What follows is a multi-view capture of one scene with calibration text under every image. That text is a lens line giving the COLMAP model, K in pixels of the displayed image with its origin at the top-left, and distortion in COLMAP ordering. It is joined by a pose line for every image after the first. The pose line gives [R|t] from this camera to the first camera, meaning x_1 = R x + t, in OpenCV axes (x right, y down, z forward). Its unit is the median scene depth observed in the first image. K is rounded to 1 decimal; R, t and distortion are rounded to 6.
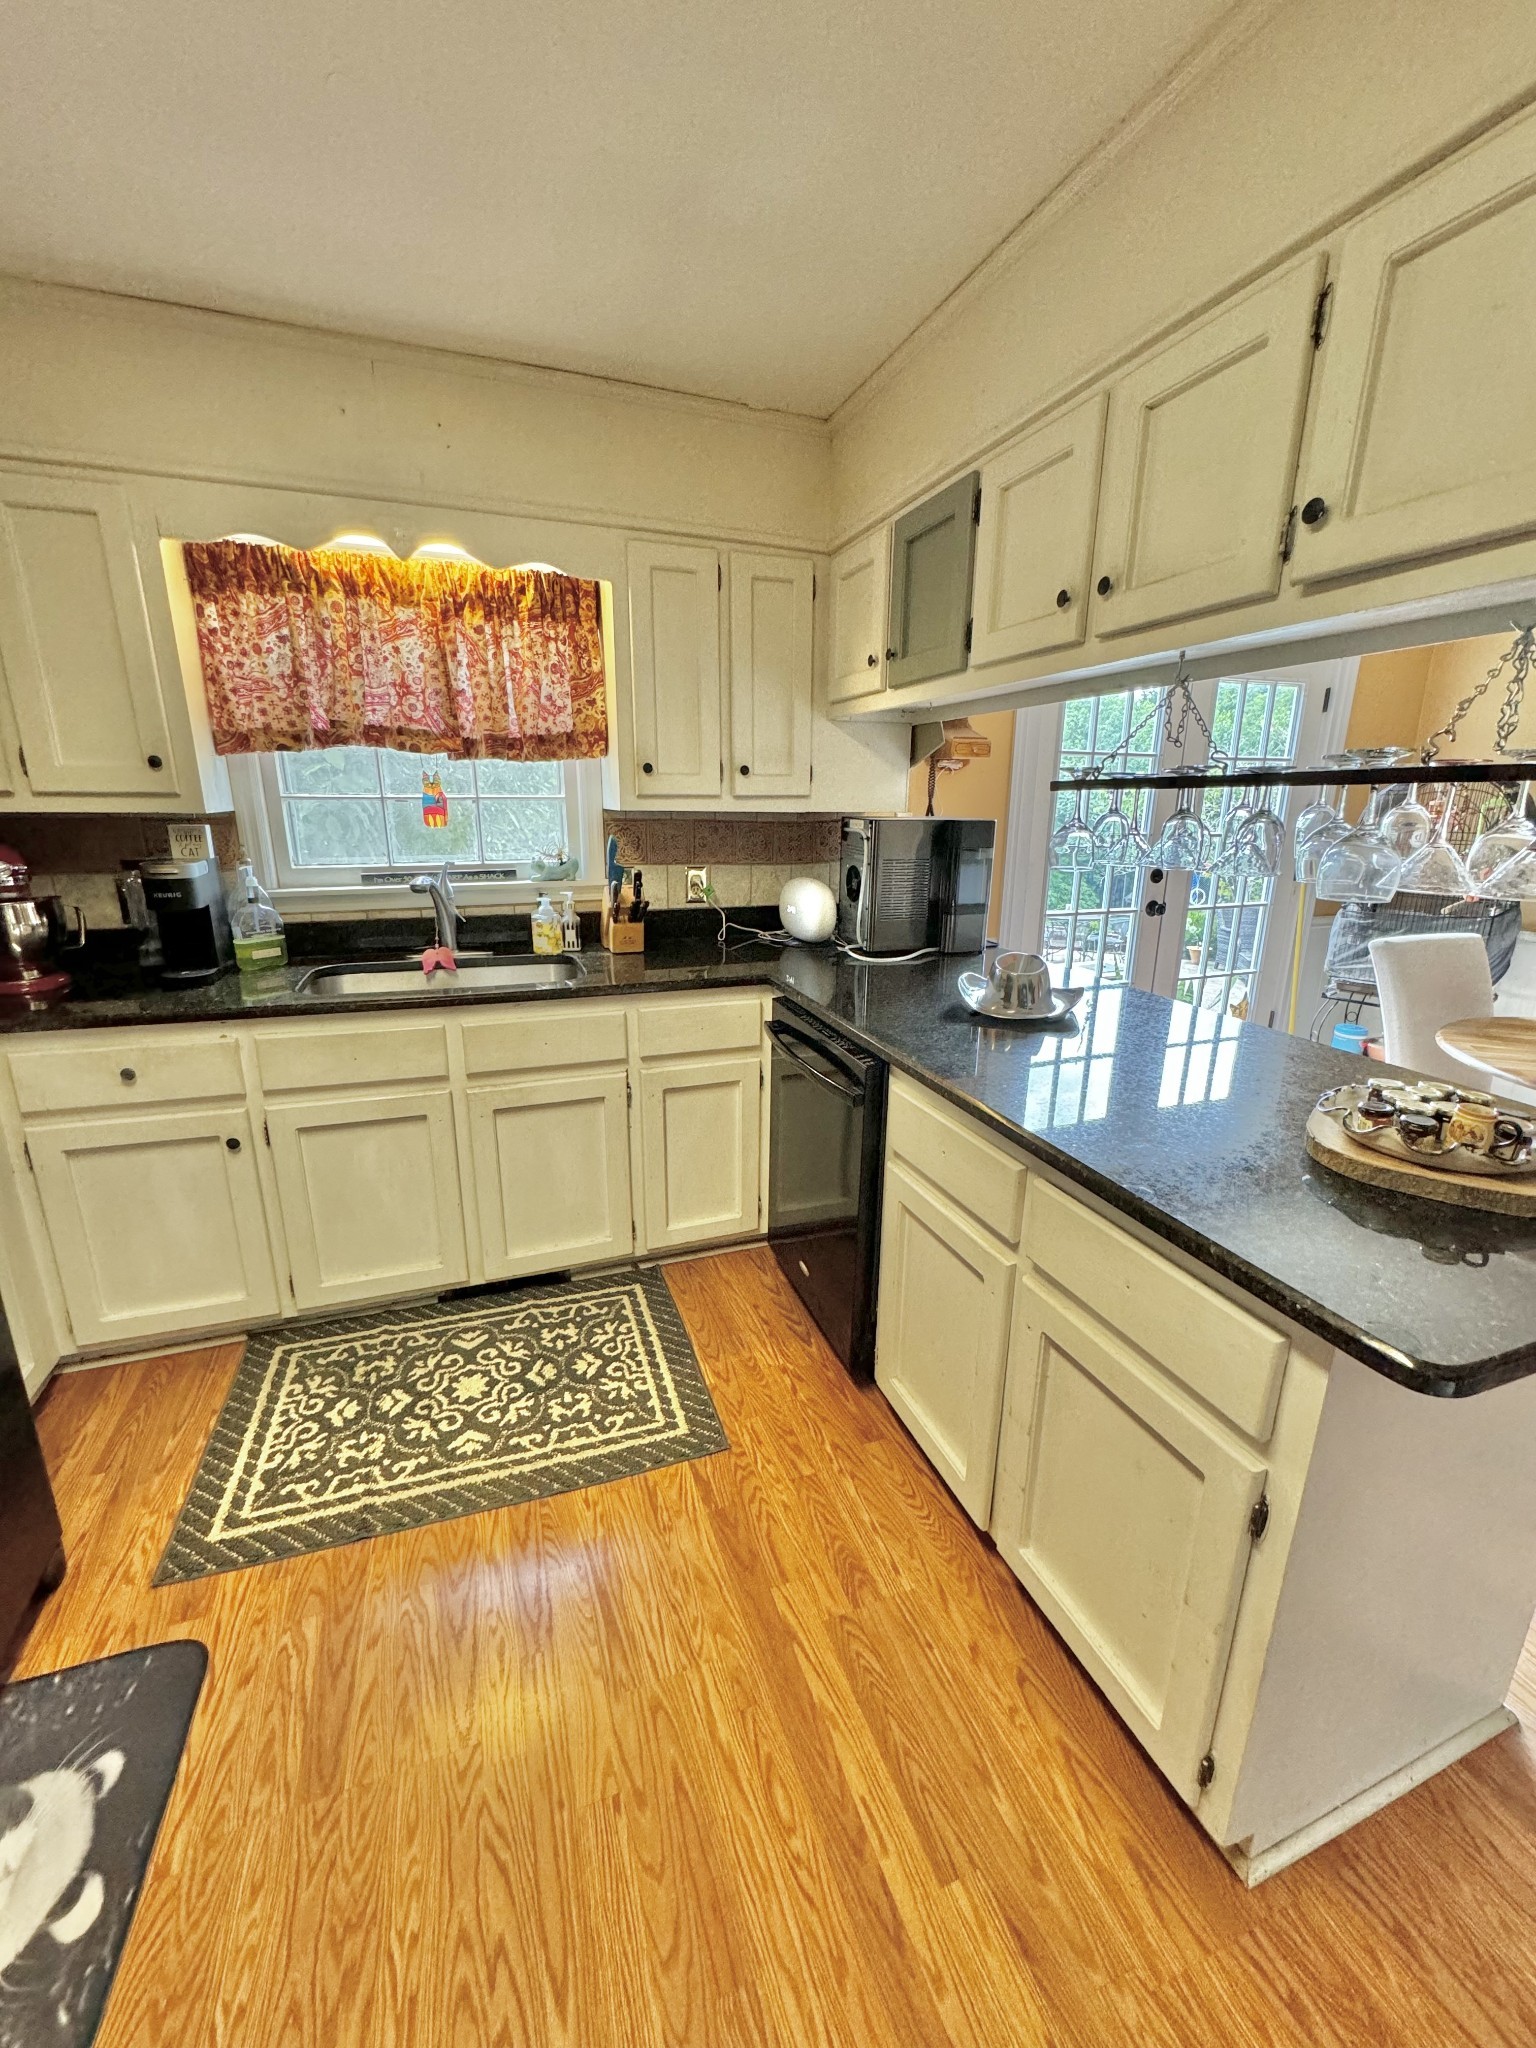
lens RADIAL K [[816.9, 0, 762.1], [0, 816.9, 1020.9], [0, 0, 1]] dist [0.000411, -0.000202]
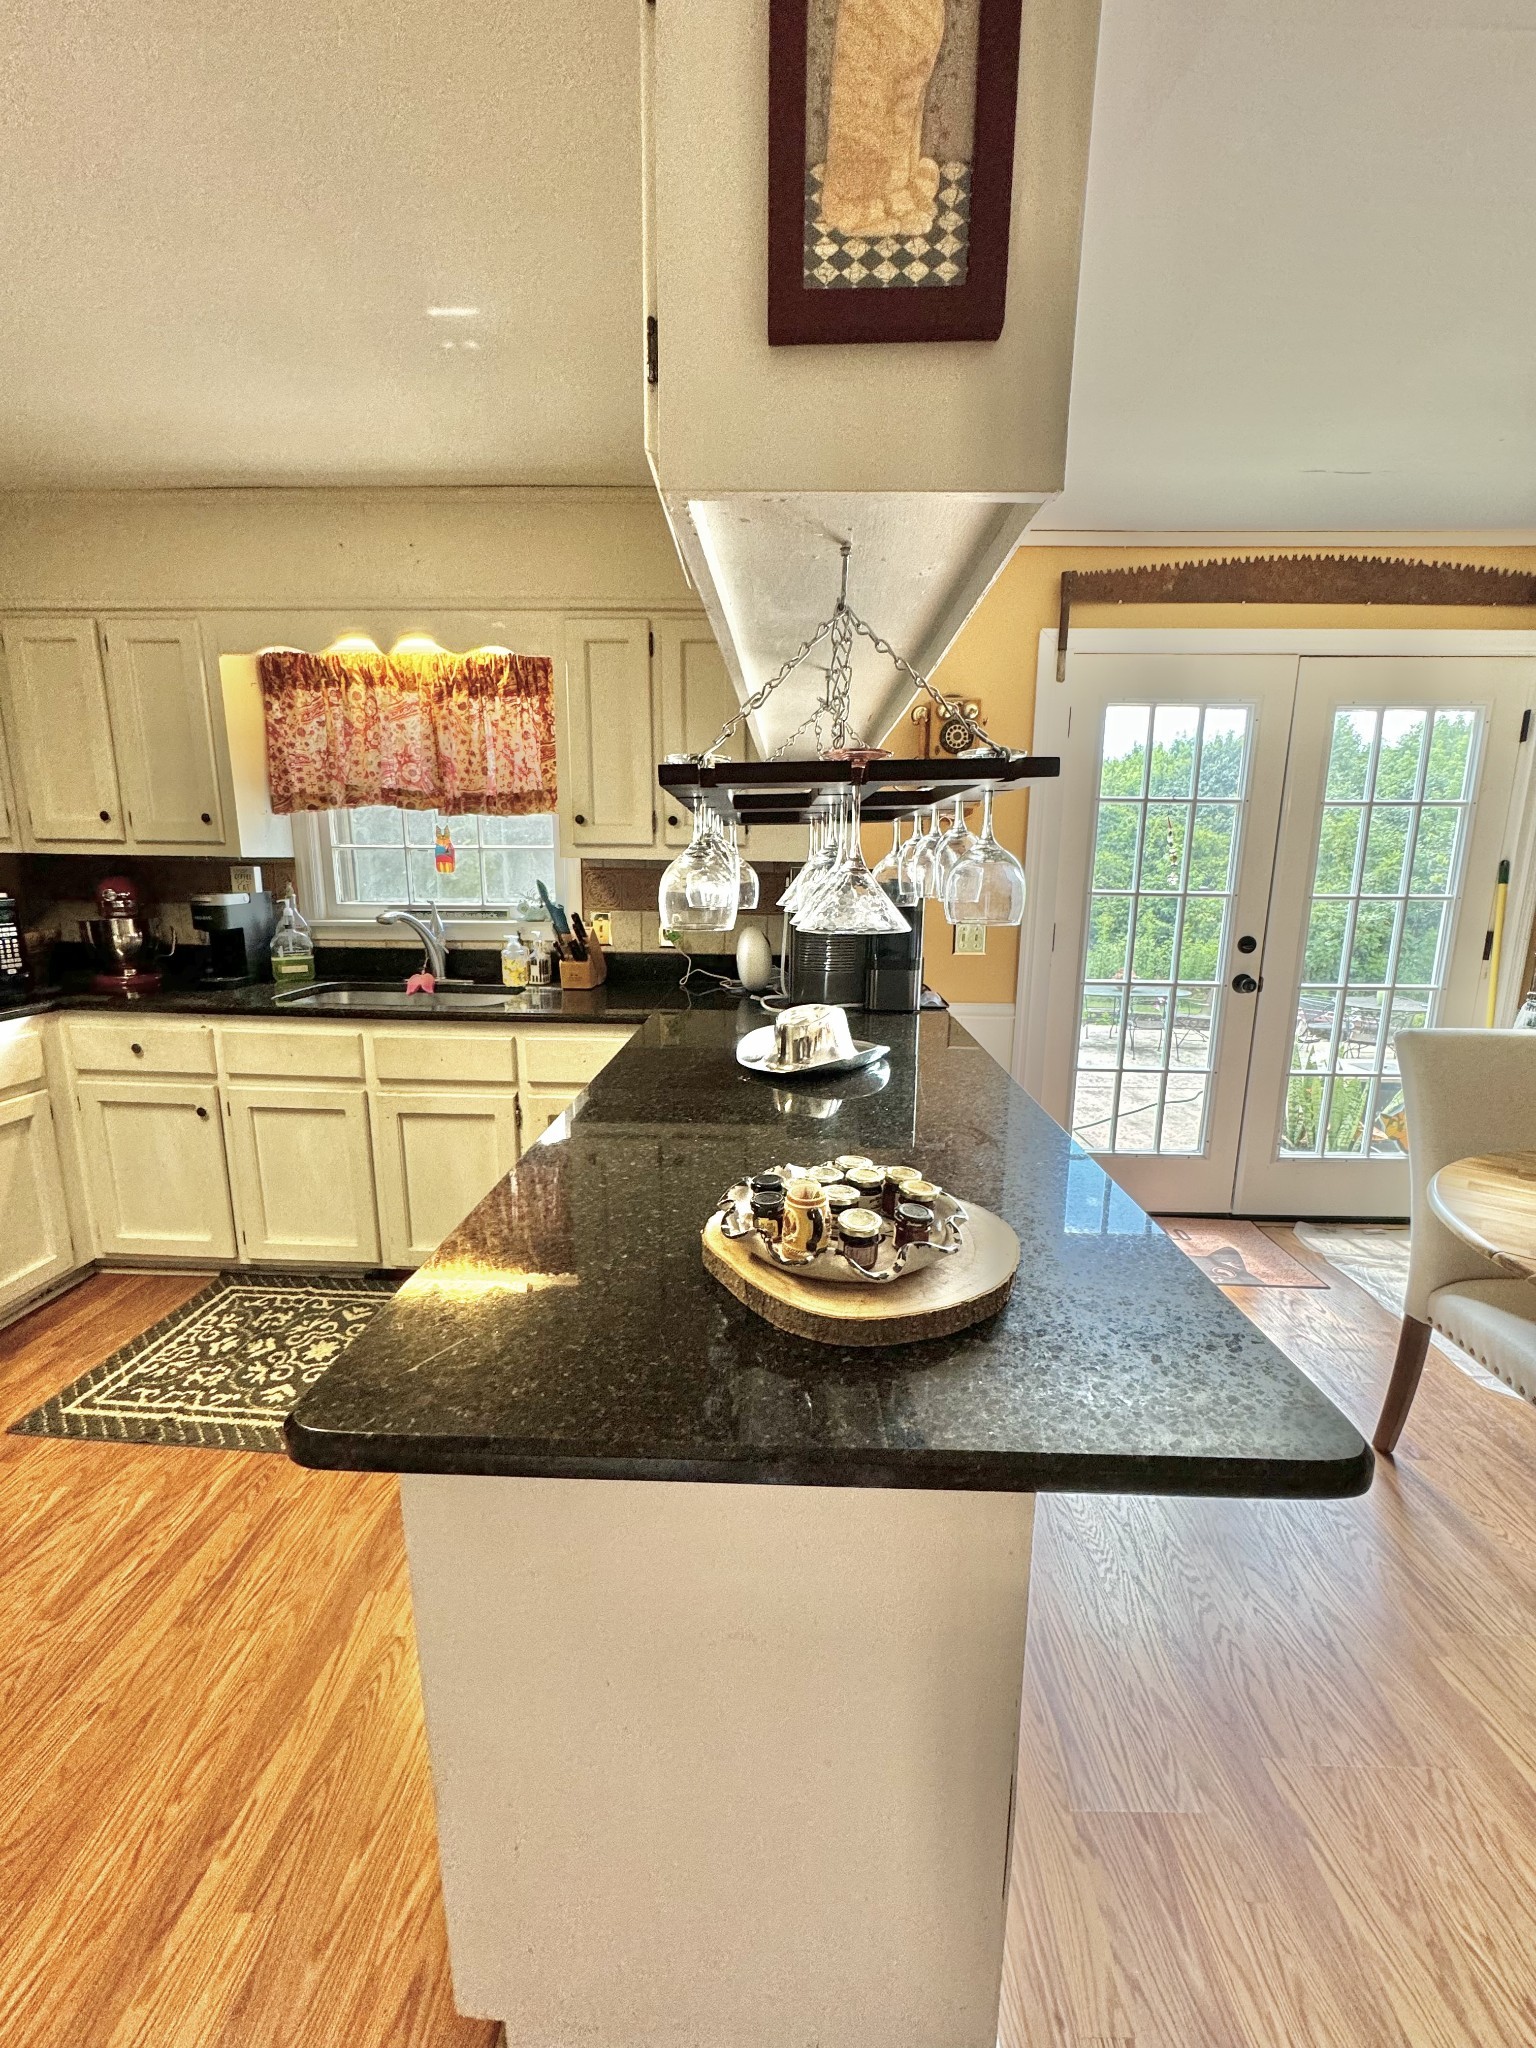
lens RADIAL K [[816.9, 0, 762.1], [0, 816.9, 1020.9], [0, 0, 1]] dist [0.000411, -0.000202]
pose [[0.927602, 0.073788, -0.366211, 0.542929], [-0.102401, 0.992974, -0.059304, -0.003509], [0.359262, 0.092511, 0.928640, 0.109496]]
